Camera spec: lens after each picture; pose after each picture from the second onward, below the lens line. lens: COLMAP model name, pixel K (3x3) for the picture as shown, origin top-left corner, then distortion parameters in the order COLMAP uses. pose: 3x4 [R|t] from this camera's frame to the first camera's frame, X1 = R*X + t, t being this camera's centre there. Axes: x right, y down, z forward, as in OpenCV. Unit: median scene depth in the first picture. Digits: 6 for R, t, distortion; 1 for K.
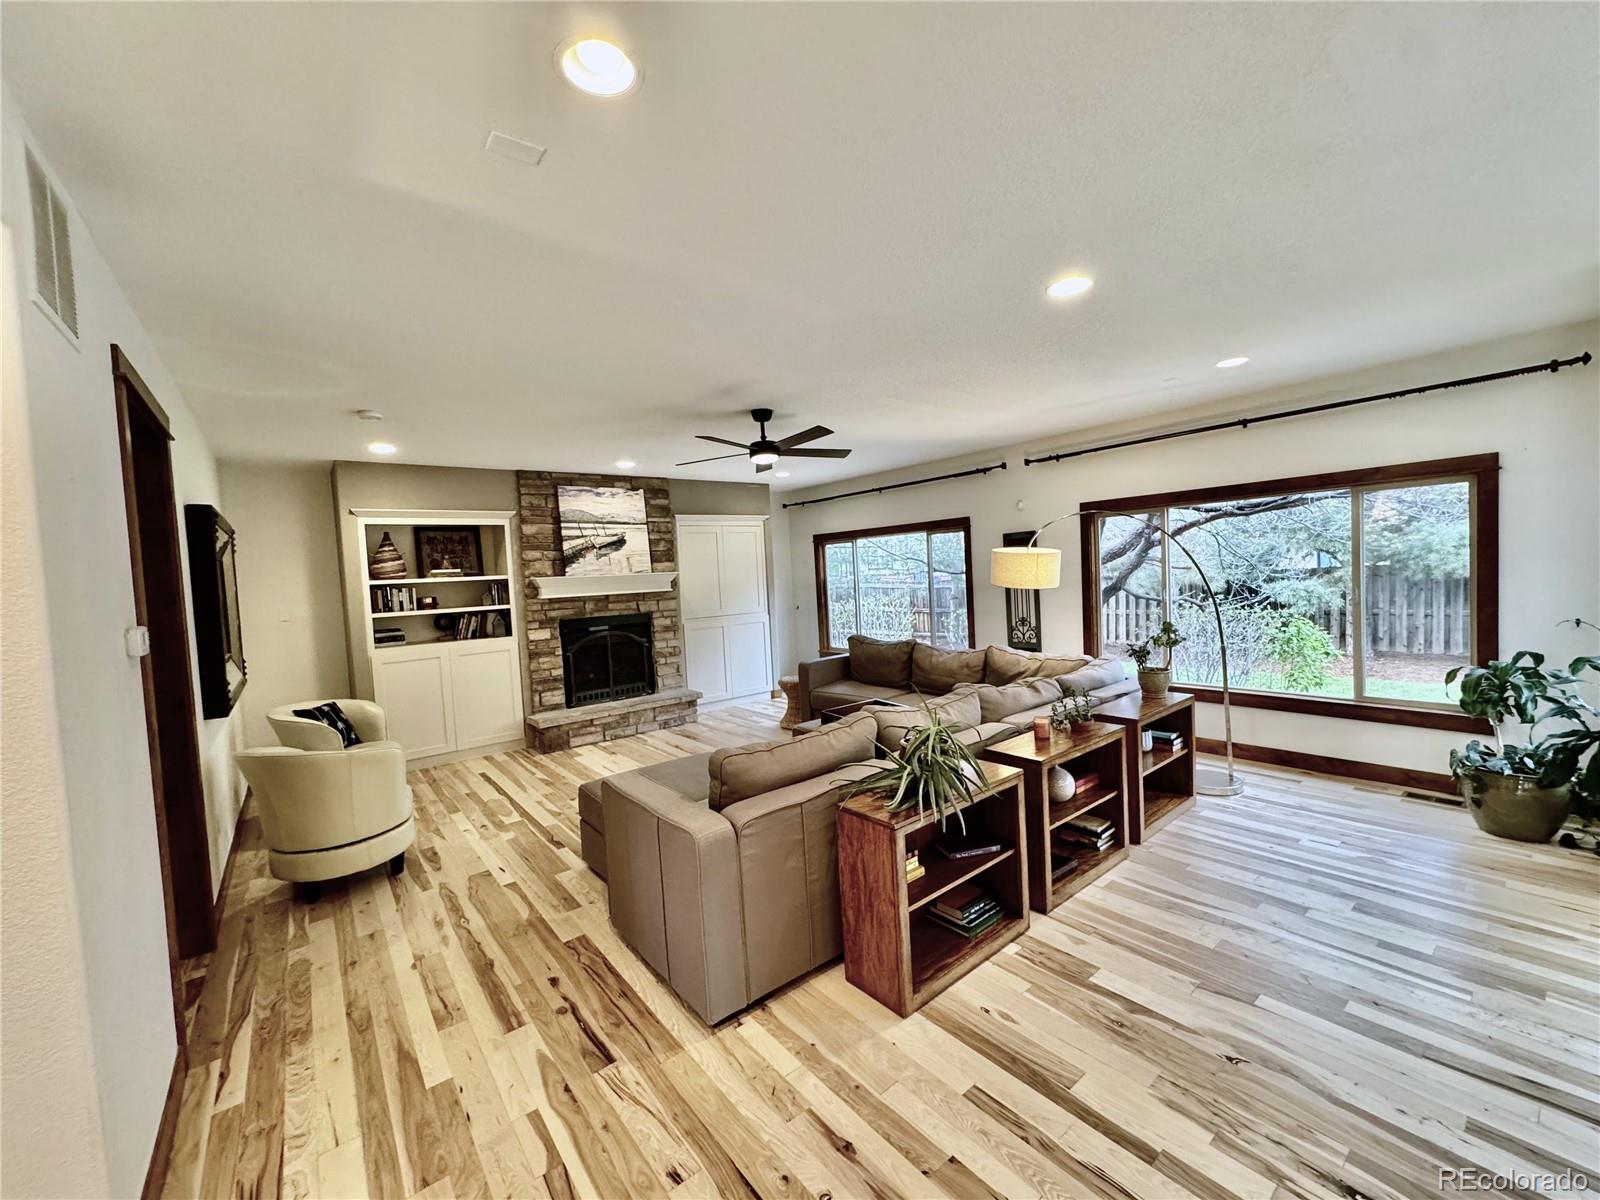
lens RADIAL K [[637.3, 0, 800.6], [0, 637.3, 598.6], [0, 0, 1]] dist [-0.001537, 0.000128]
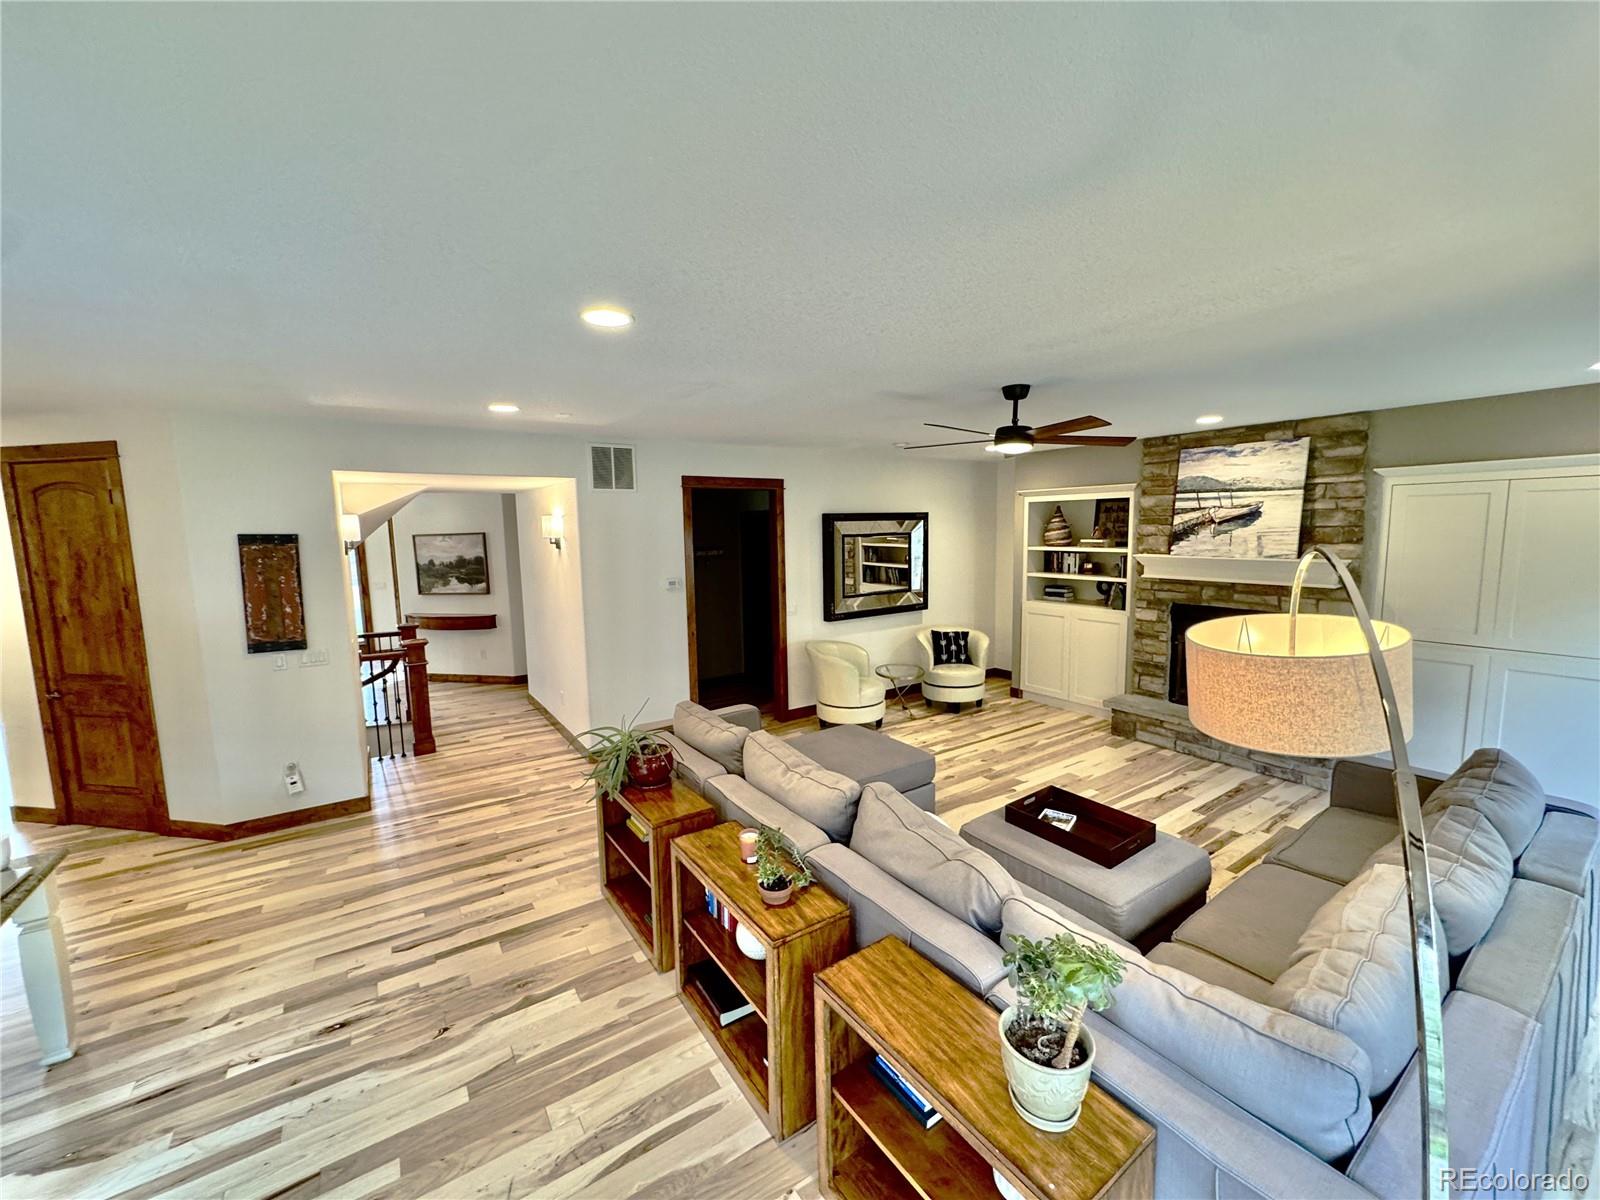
lens RADIAL K [[637.3, 0, 801.3], [0, 637.3, 598.2], [0, 0, 1]] dist [-0.001537, 0.000128]
pose [[-0.071199, 0.163300, -0.984004, 0.547219], [-0.022310, 0.986000, 0.165245, -0.111352], [0.997213, 0.033719, -0.066559, 0.555979]]
